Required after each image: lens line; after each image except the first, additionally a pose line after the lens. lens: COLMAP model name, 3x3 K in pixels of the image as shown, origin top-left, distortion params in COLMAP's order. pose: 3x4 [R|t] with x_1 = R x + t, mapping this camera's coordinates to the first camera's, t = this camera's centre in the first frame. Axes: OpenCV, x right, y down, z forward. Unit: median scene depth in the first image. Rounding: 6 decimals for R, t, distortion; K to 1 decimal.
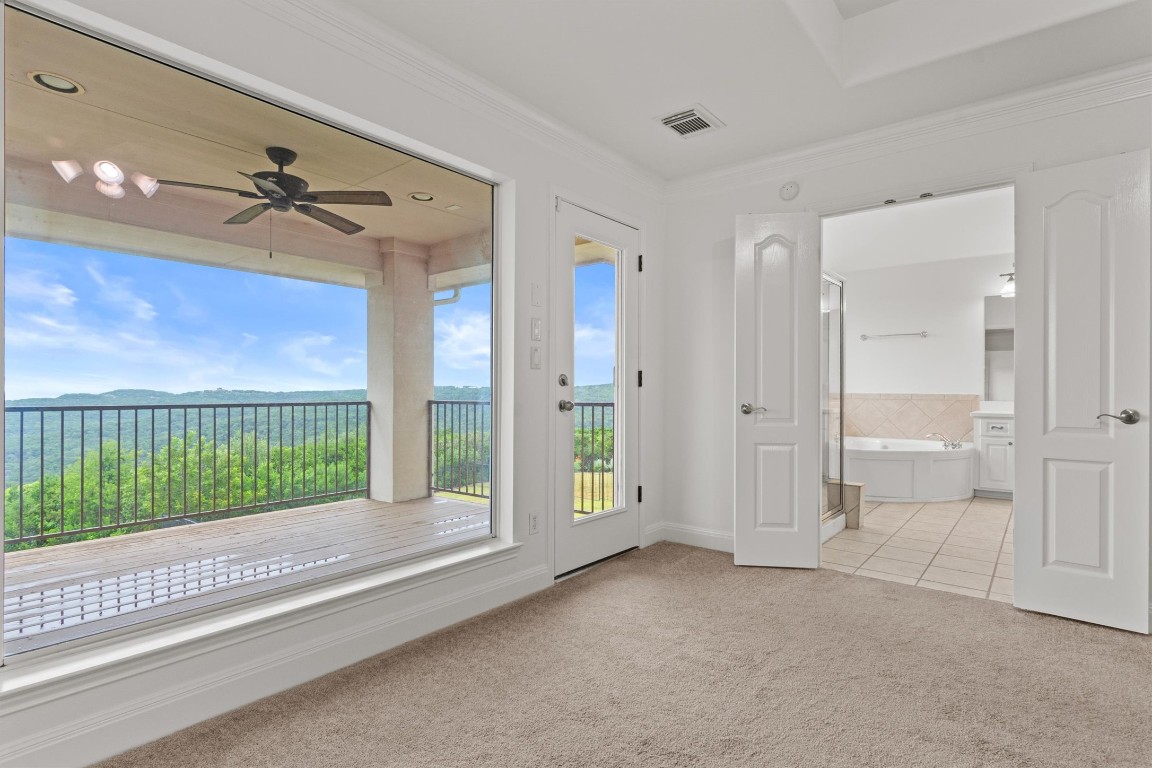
lens RADIAL K [[570.9, 0, 583.4], [0, 570.9, 393.7], [0, 0, 1]] dist [0.001625, 0.000213]
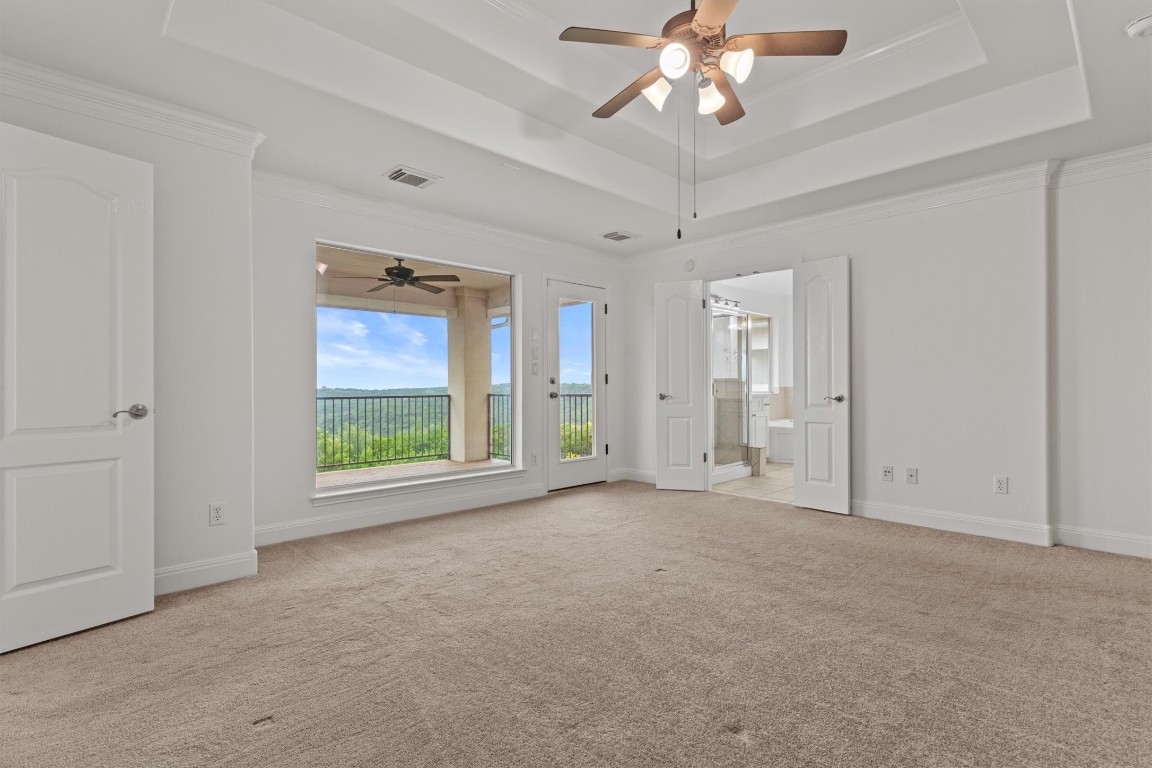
lens RADIAL K [[531.2, 0, 576.0], [0, 531.2, 384.0], [0, 0, 1]] dist [0.000552, -0.000296]
pose [[0.991560, -0.009751, -0.129283, 0.198523], [0.008496, 0.999911, -0.010257, 0.002985], [0.129372, 0.009072, 0.991555, -0.499079]]
